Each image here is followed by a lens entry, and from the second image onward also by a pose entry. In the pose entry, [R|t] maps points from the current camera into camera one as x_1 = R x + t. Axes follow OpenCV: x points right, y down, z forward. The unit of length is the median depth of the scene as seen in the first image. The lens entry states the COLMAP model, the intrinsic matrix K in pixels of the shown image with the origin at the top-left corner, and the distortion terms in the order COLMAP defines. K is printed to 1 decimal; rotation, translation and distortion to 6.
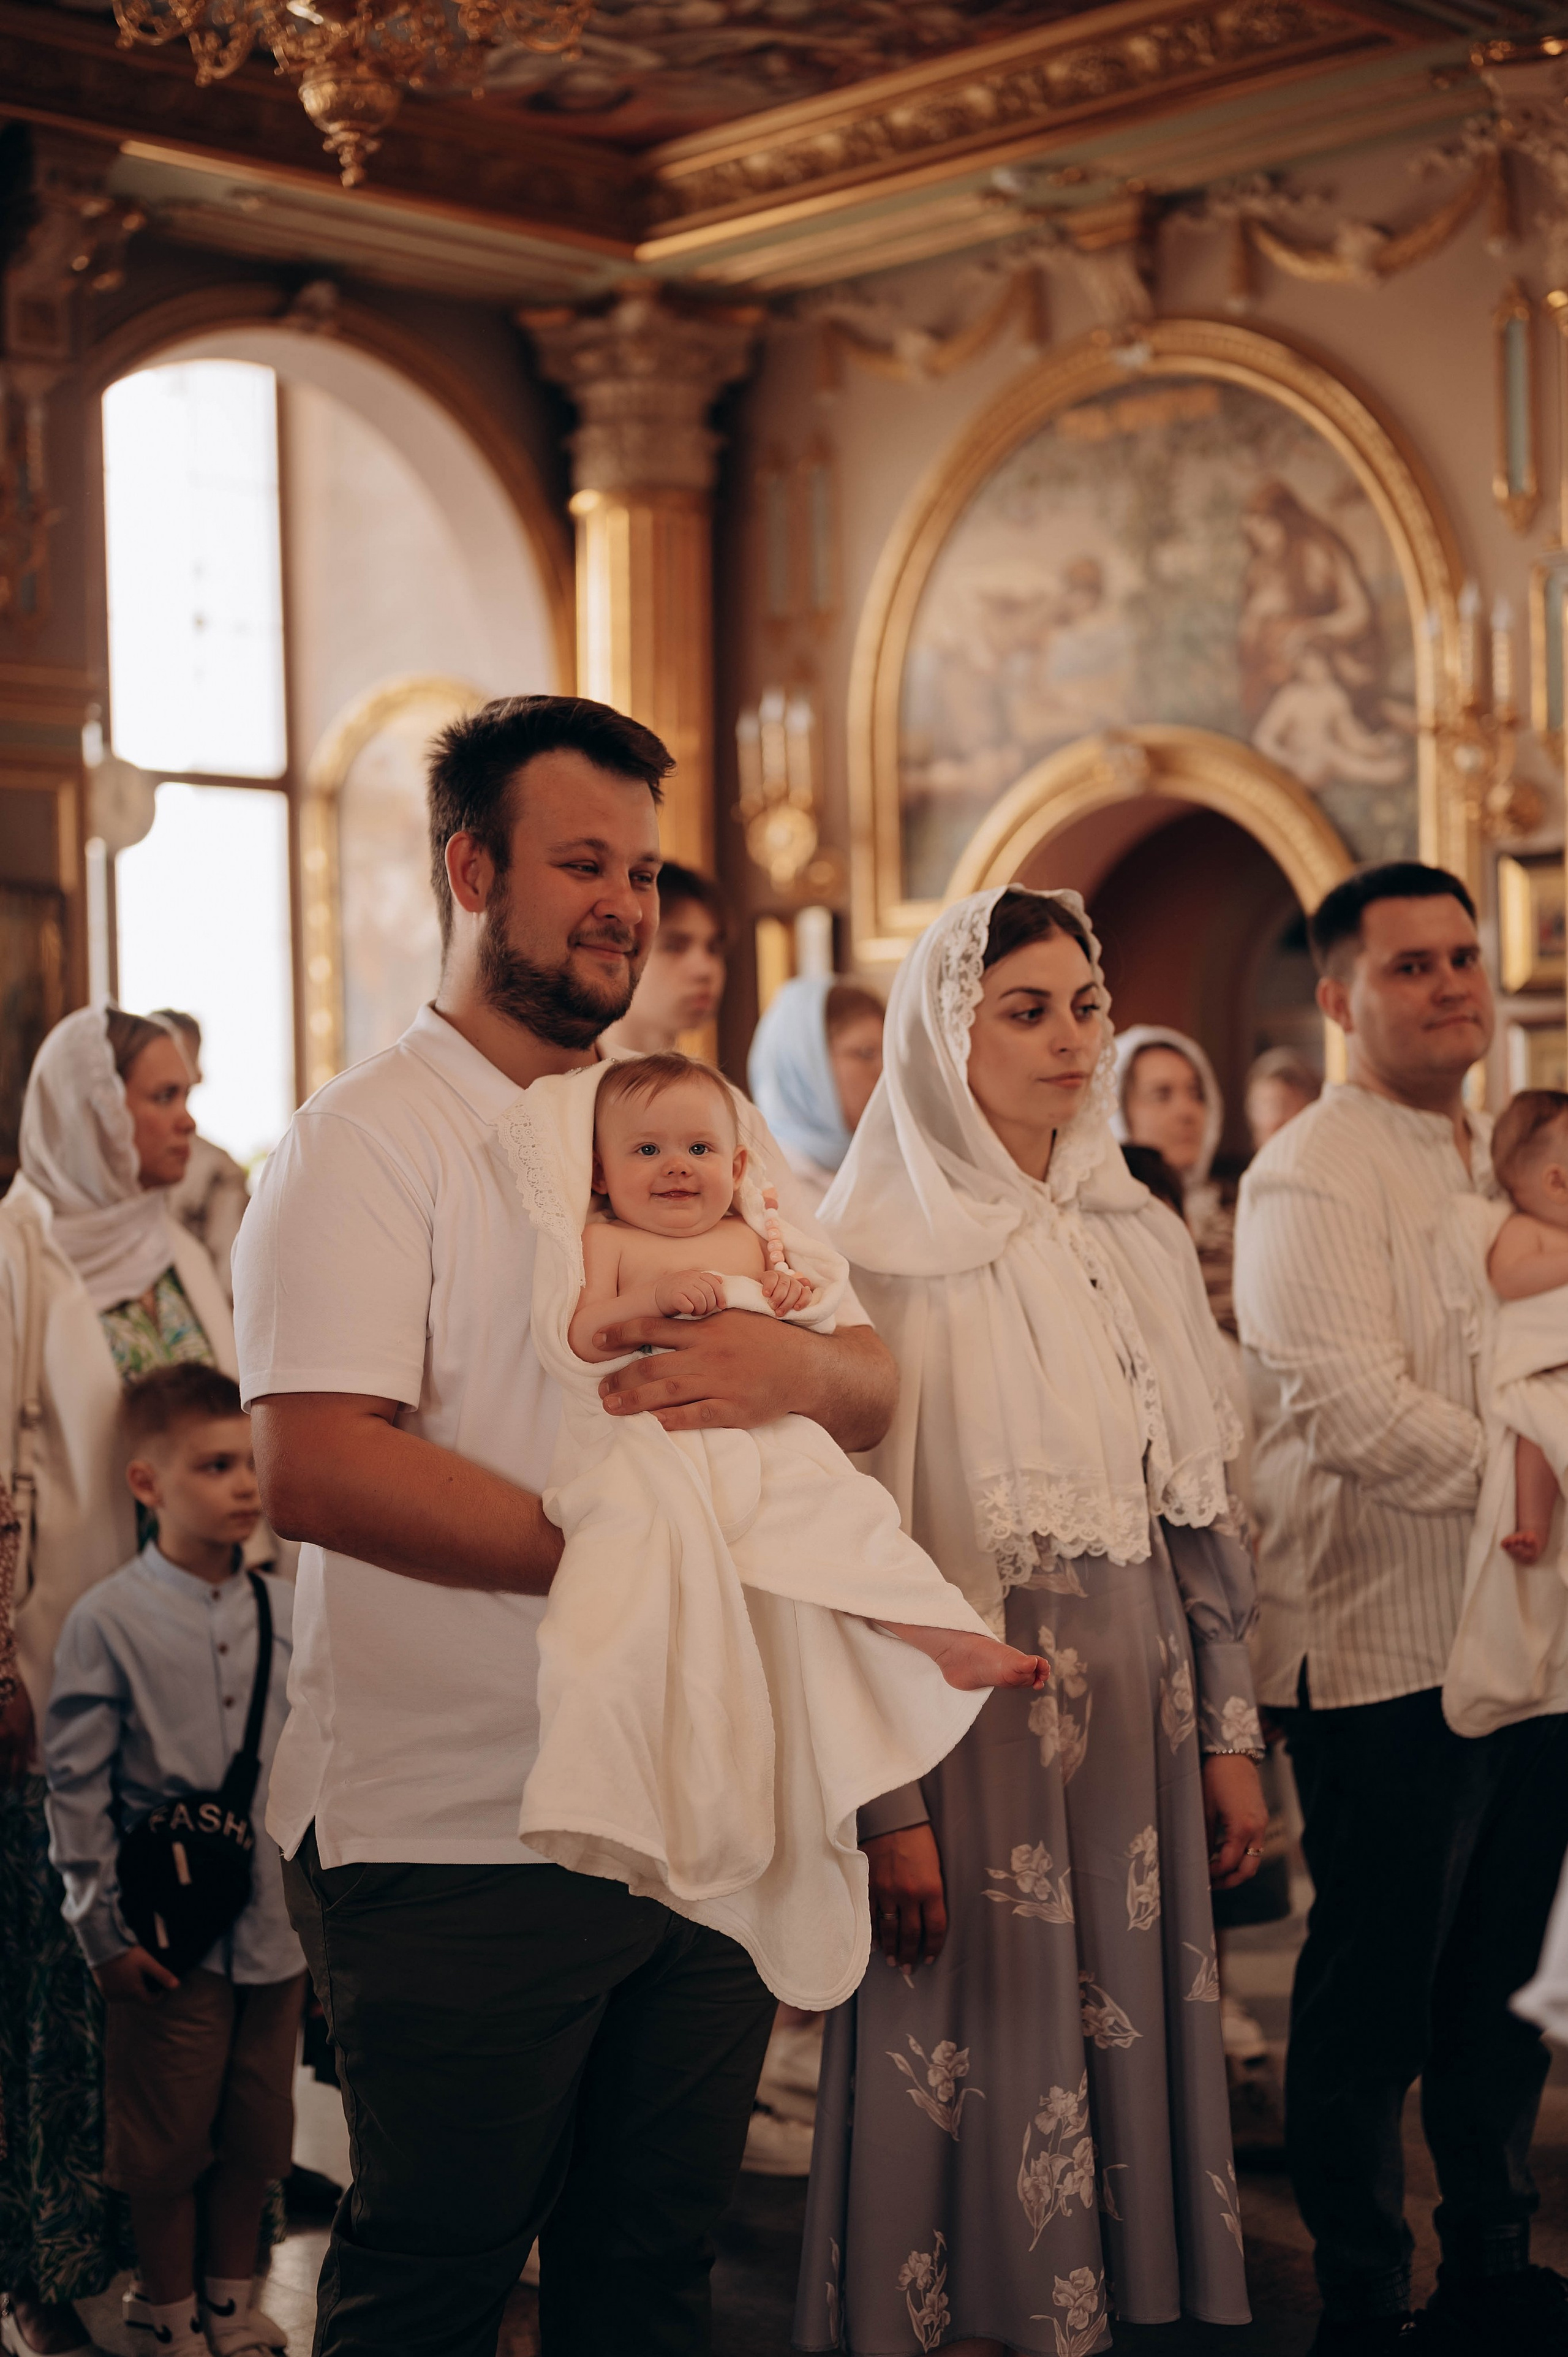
lens RADIAL K [[3351.0, 0, 907.1], [0, 3351.0, 1150.1], [0, 0, 1]] dist [-0.053560, 0.000000]
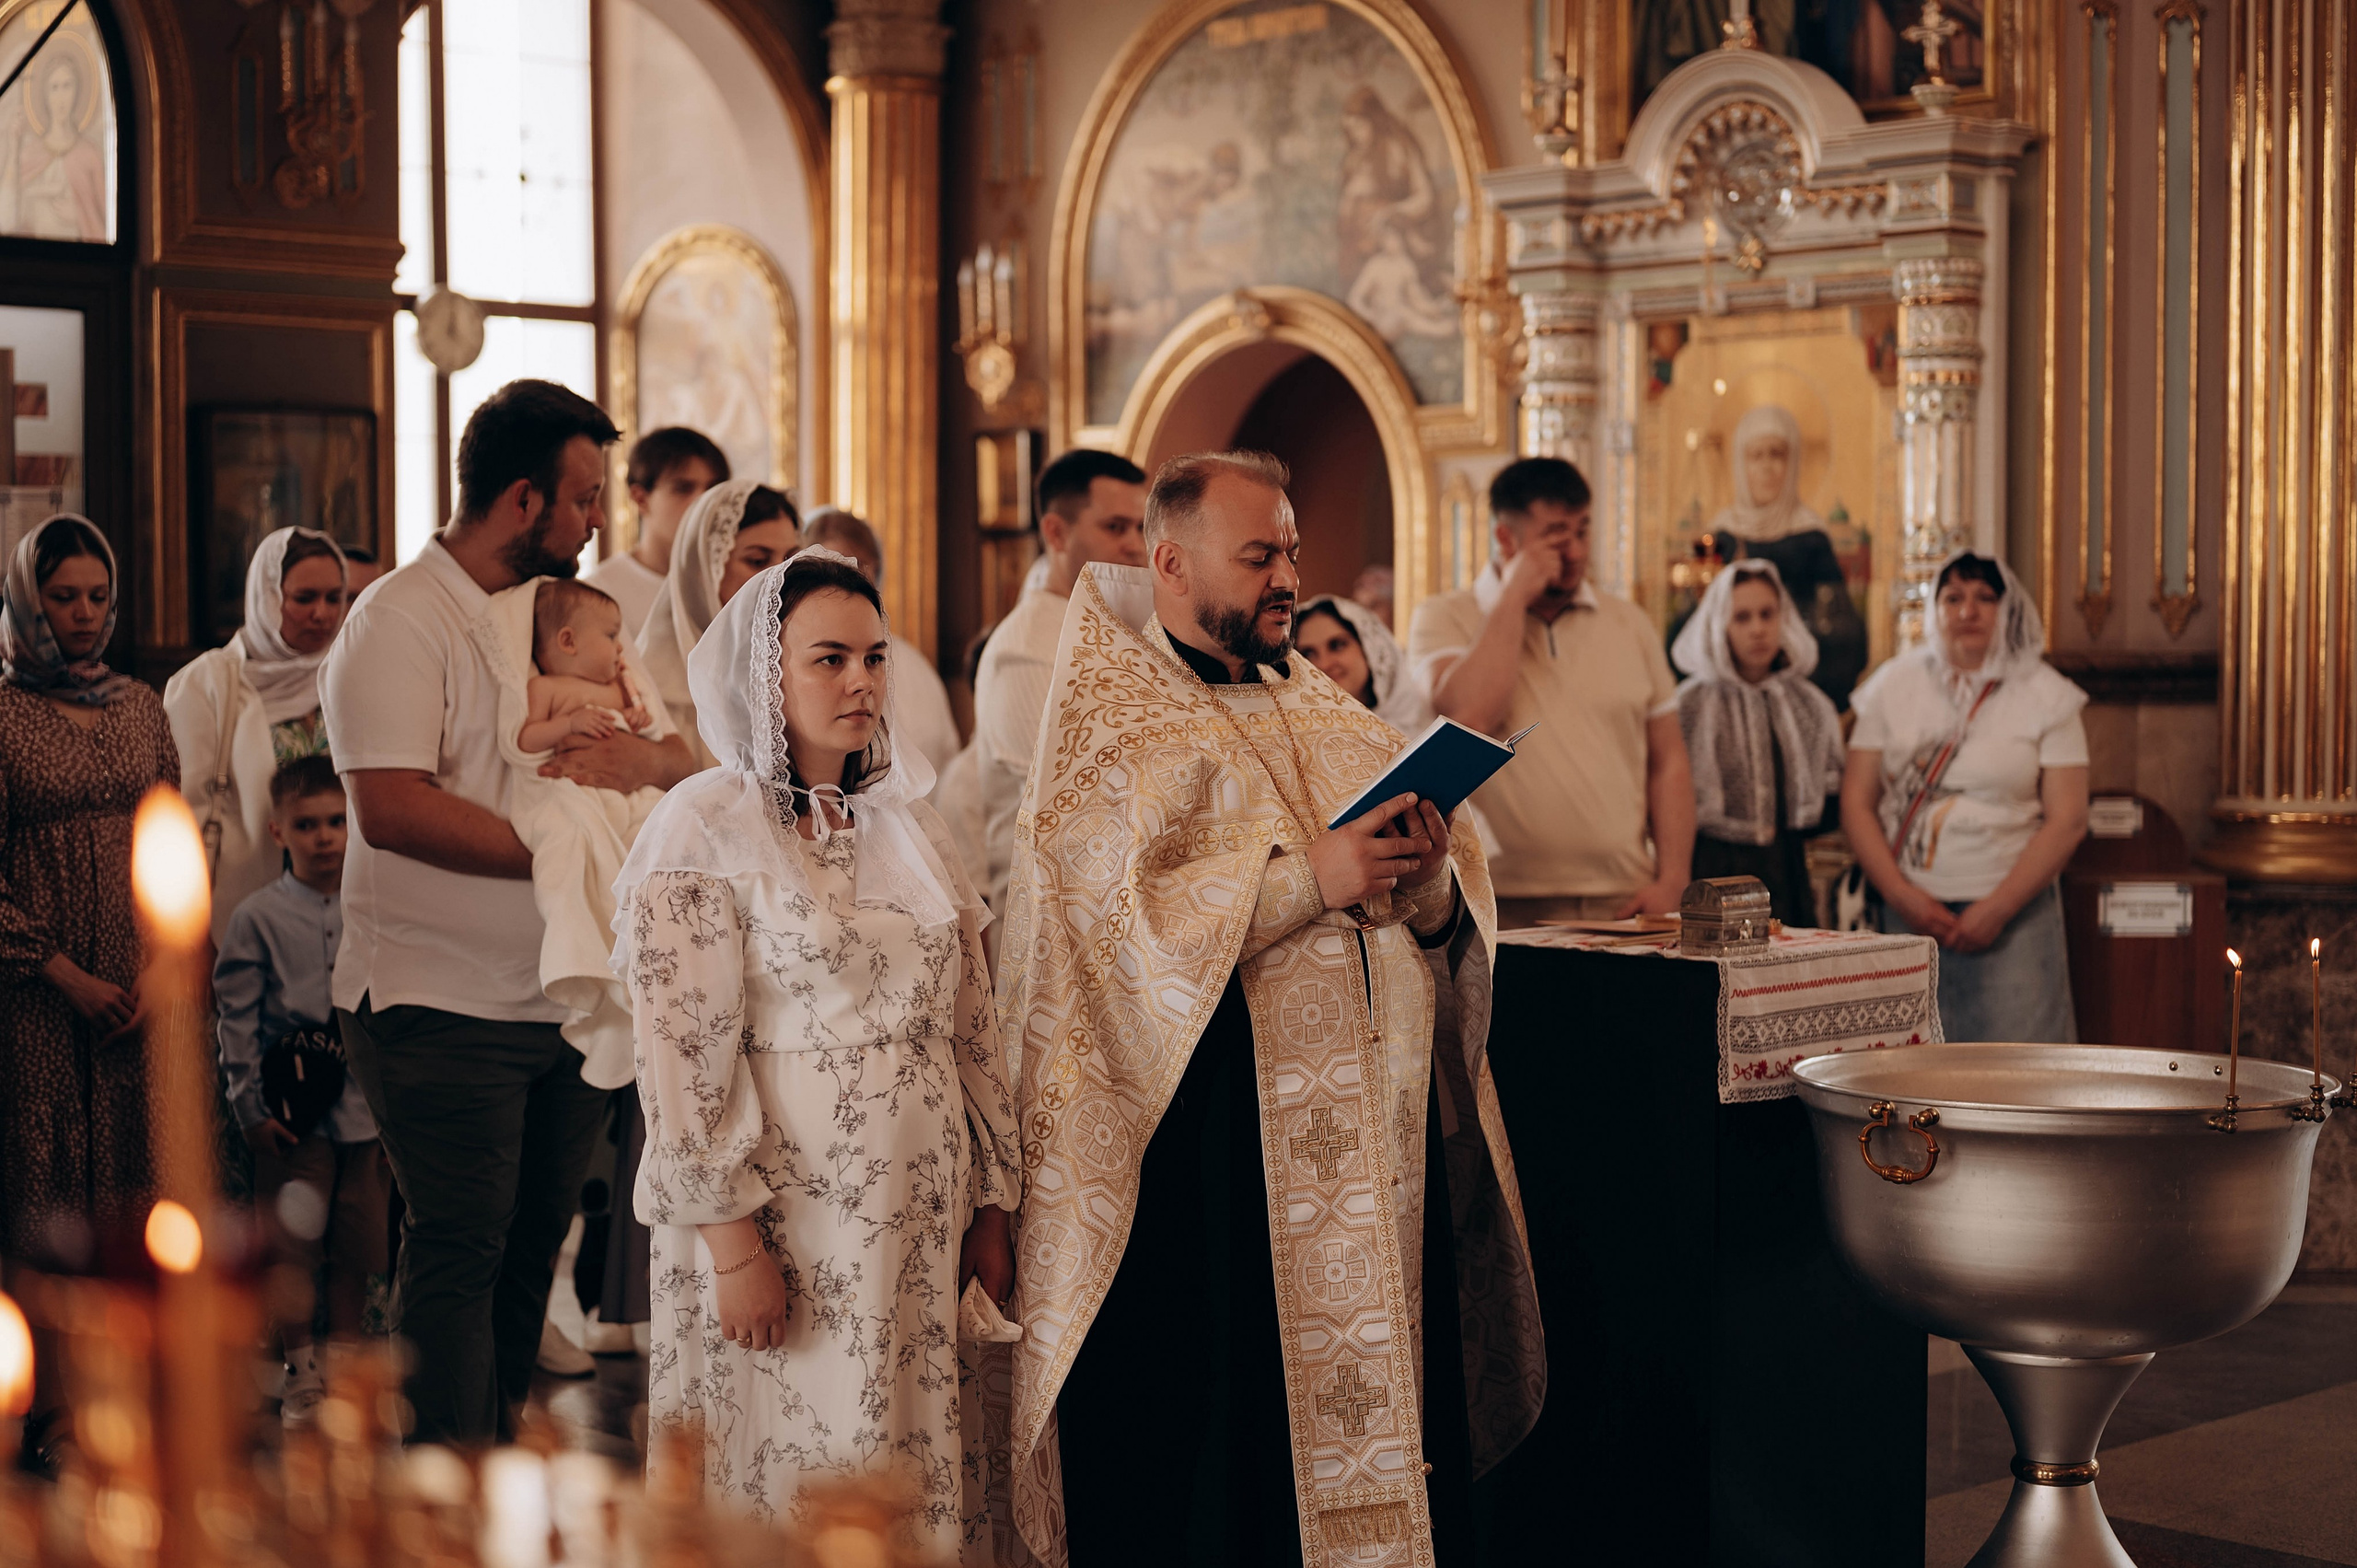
lens RADIAL K [[3351.1, 0, 1203.0], [0, 3351.1, 731.0], [0, 0, 1]] dist [-0.053560, 0.000000]
pose [[0.998542, 0.019869, -0.050198, 0.116888], [-0.018348, 0.999364, 0.030567, -0.001615], [0.050773, -0.029602, 0.998271, -0.228548]]
